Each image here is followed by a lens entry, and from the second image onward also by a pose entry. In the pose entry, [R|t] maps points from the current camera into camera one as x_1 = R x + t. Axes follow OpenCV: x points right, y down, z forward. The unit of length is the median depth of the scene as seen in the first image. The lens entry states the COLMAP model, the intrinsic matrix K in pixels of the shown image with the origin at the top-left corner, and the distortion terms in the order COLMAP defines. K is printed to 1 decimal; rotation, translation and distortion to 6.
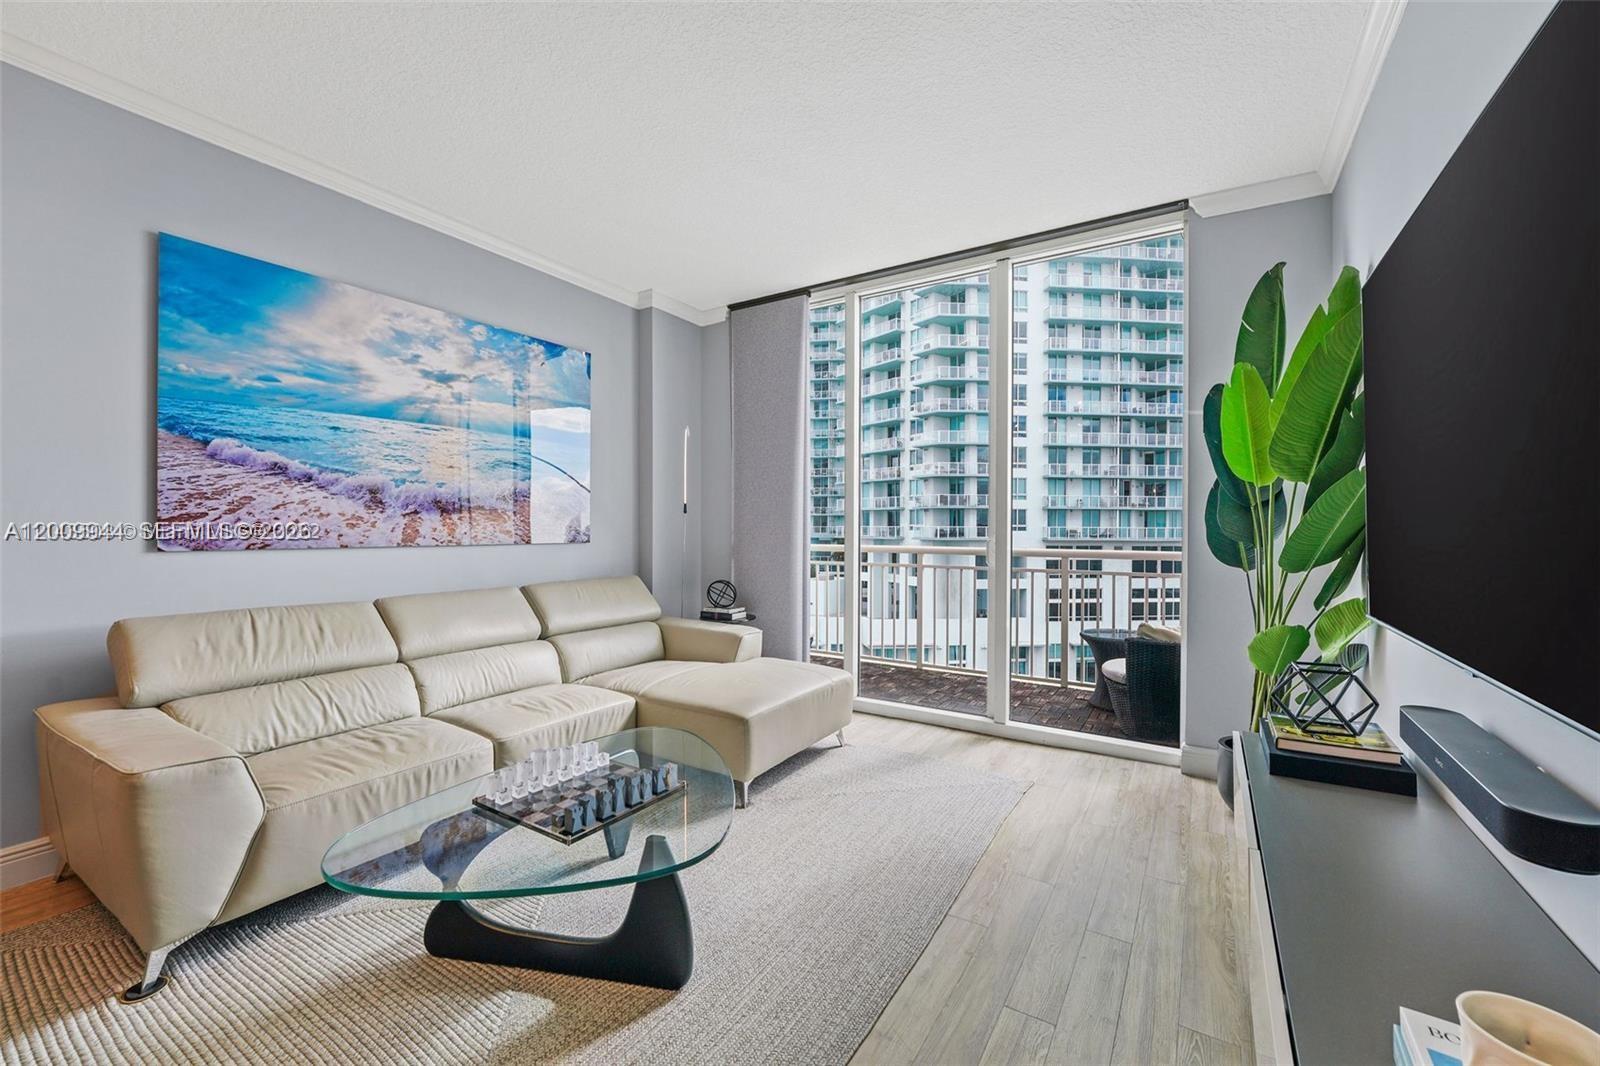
lens RADIAL K [[639.4, 0, 803.2], [0, 639.4, 530.0], [0, 0, 1]] dist [-0.007840, 0.001361]
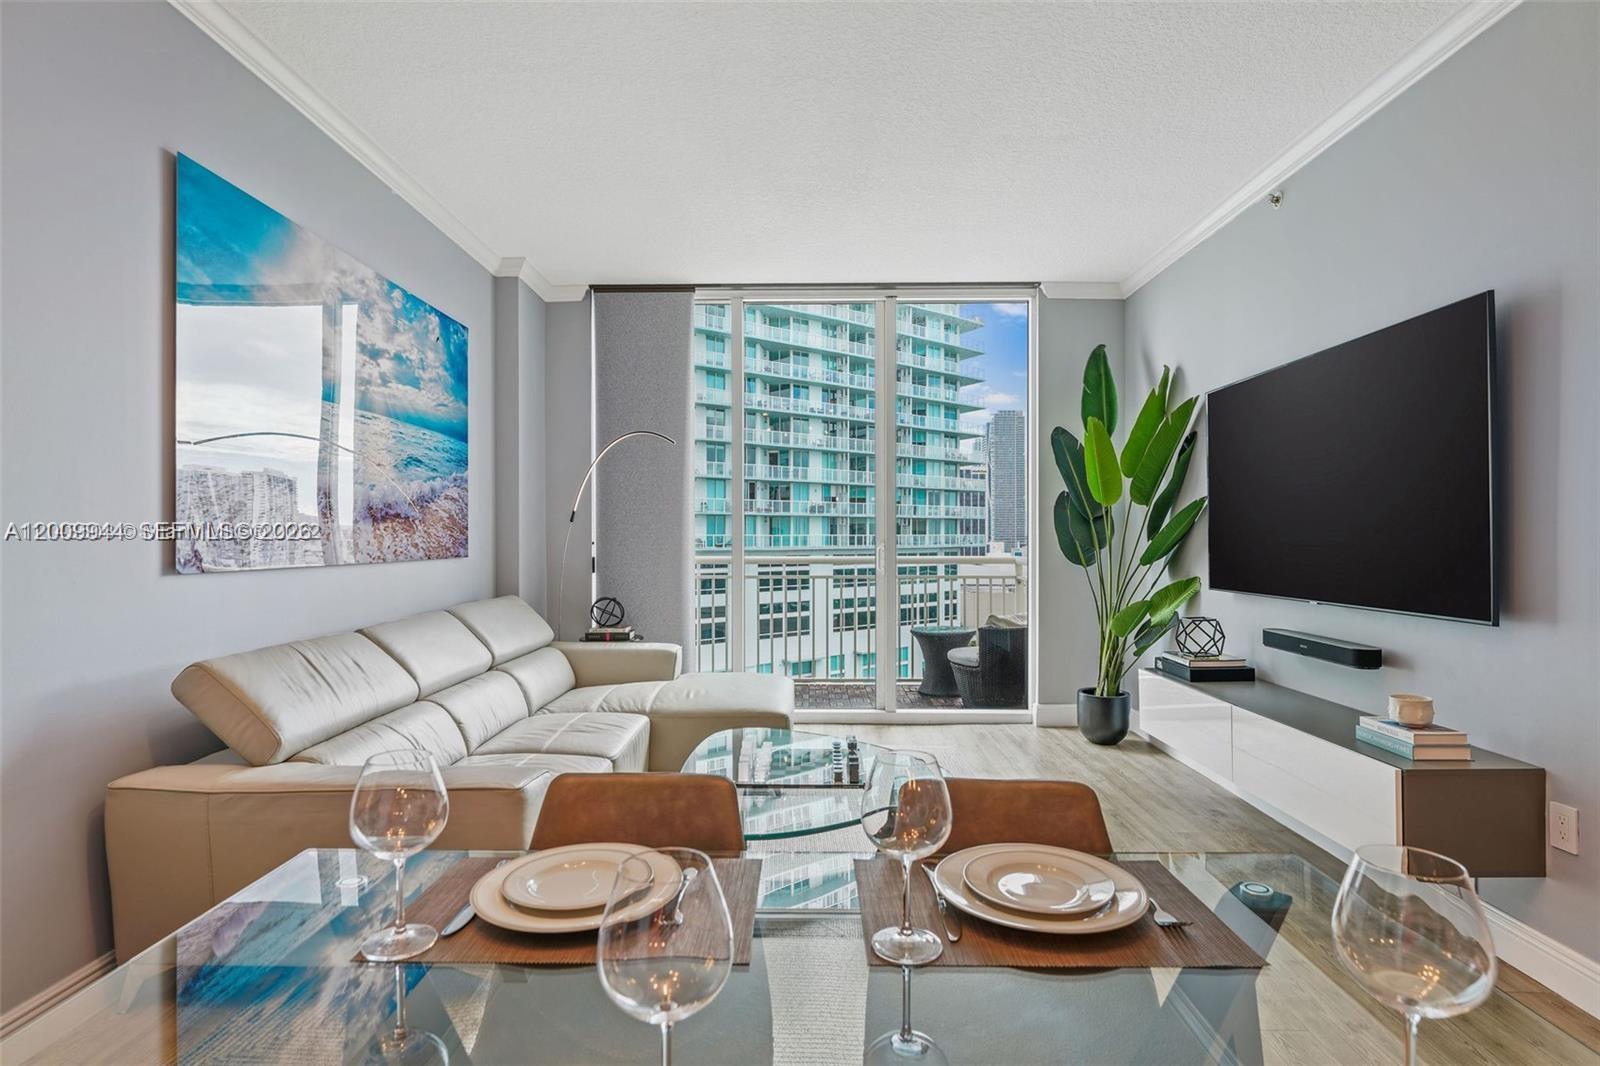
lens RADIAL K [[828.9, 0, 792.7], [0, 828.9, 540.5], [0, 0, 1]] dist [0.000395, 0.000750]
pose [[0.853593, -0.006609, 0.520898, -0.523483], [0.005618, 0.999978, 0.003482, -0.003249], [-0.520910, -0.000045, 0.853612, -0.130200]]
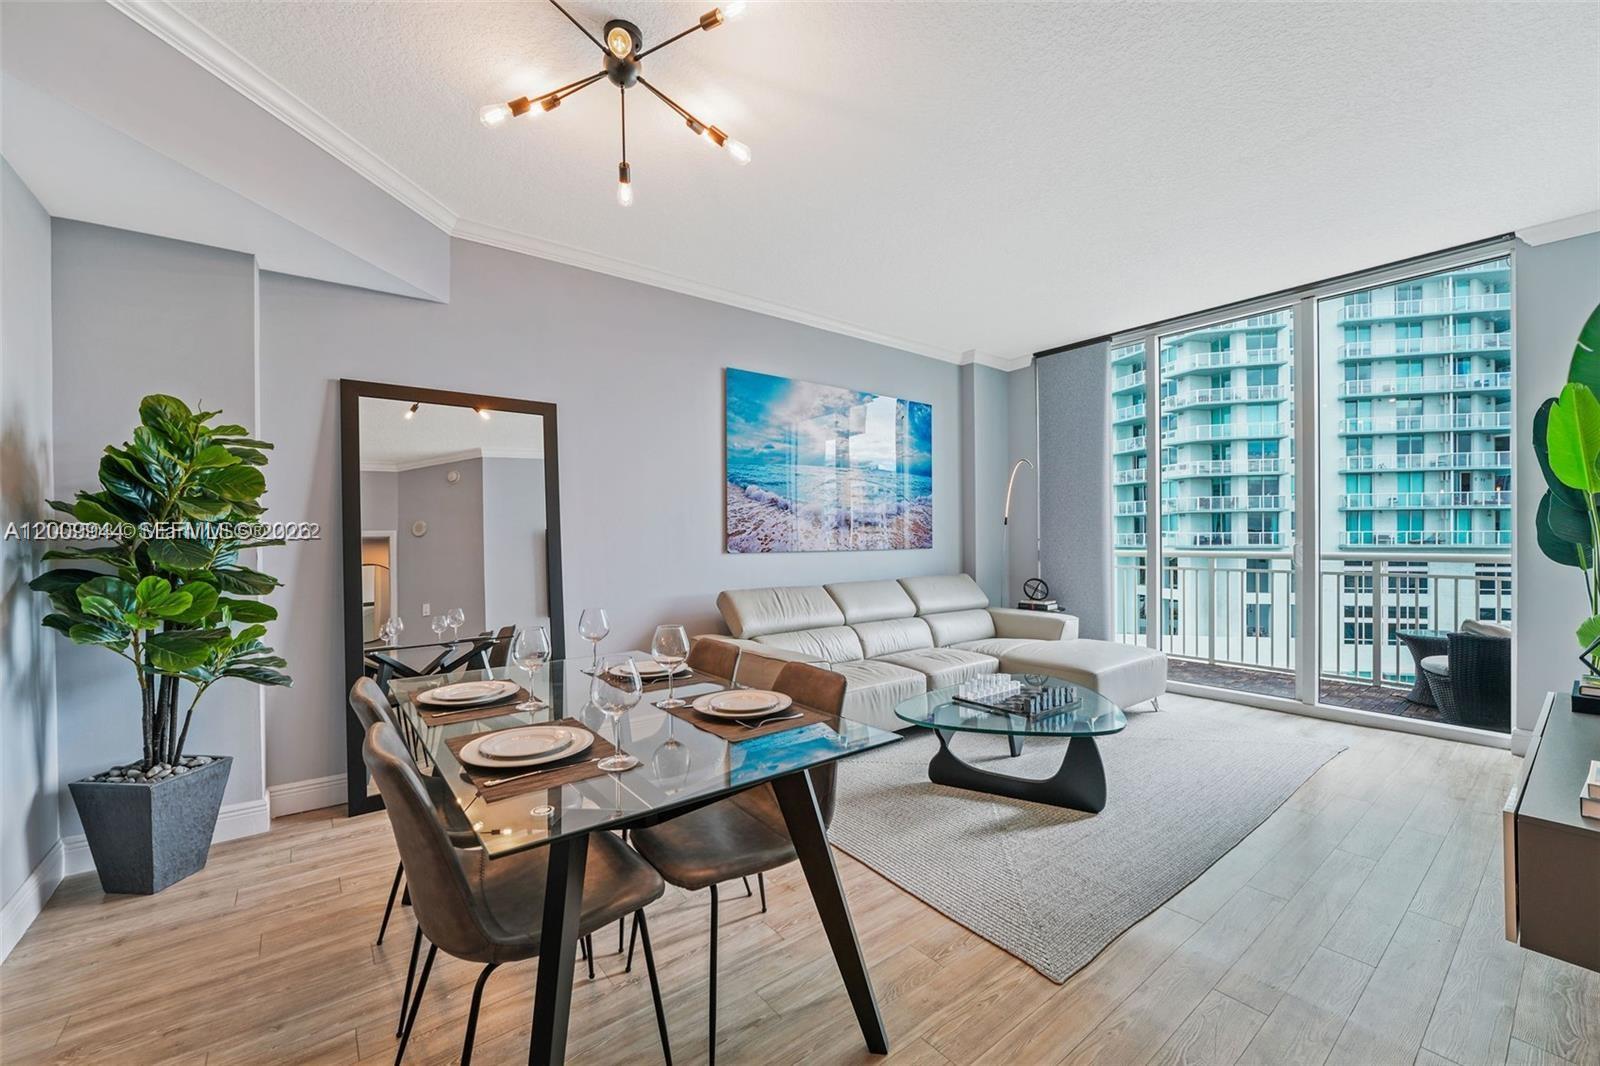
lens RADIAL K [[639.4, 0, 803.4], [0, 639.4, 540.0], [0, 0, 1]] dist [-0.007840, 0.001361]
pose [[0.942913, -0.009324, -0.332908, -0.142443], [0.009555, 0.999954, -0.000945, 0.001163], [0.332901, -0.002290, 0.942959, -0.326418]]
